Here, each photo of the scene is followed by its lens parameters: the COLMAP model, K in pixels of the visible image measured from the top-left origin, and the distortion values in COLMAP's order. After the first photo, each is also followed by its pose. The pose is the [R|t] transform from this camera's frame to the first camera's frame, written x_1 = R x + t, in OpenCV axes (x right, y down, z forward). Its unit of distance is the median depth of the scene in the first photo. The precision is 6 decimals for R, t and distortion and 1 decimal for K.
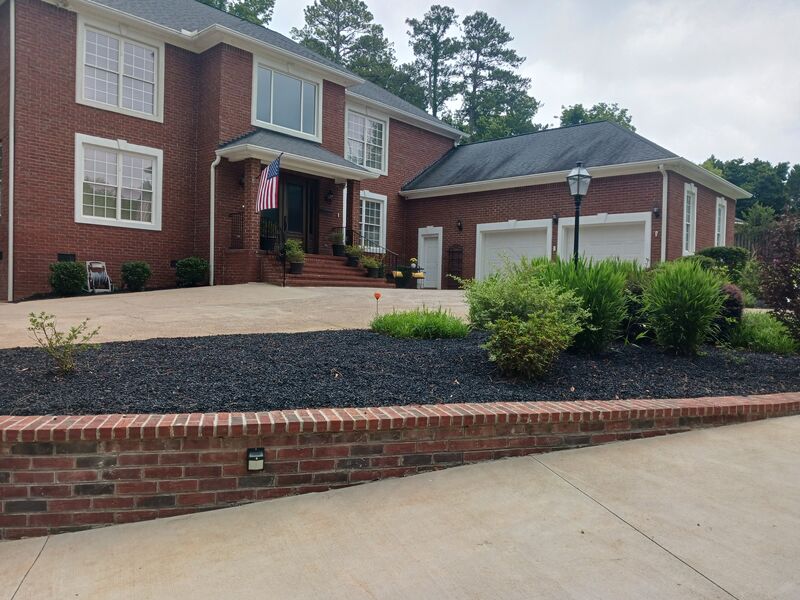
lens RADIAL K [[636.9, 0, 389.3], [0, 636.9, 320.3], [0, 0, 1]] dist [0.053612, -0.074880]
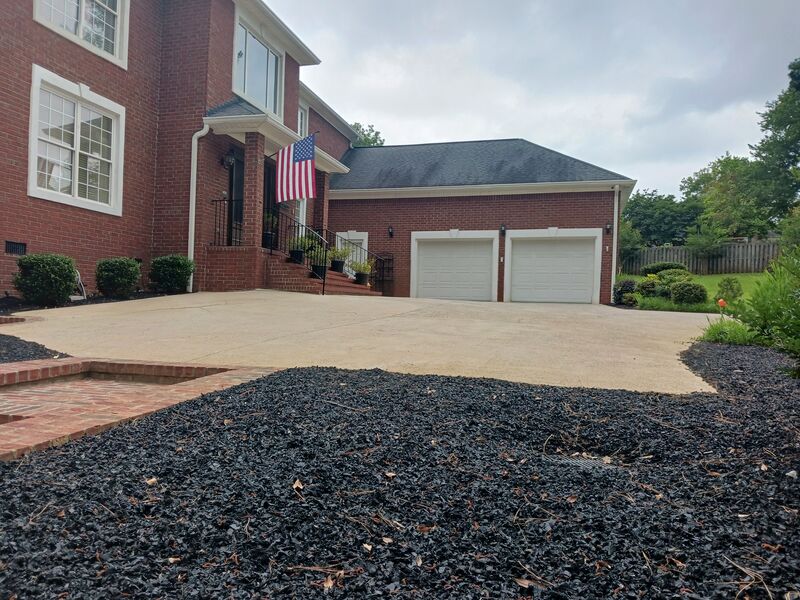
lens RADIAL K [[636.9, 0, 387.7], [0, 636.9, 337.4], [0, 0, 1]] dist [0.053612, -0.074880]
pose [[0.885798, -0.023495, 0.463477, -0.425167], [0.020874, 0.999724, 0.010783, -0.002962], [-0.463602, 0.000123, 0.886043, 0.202972]]
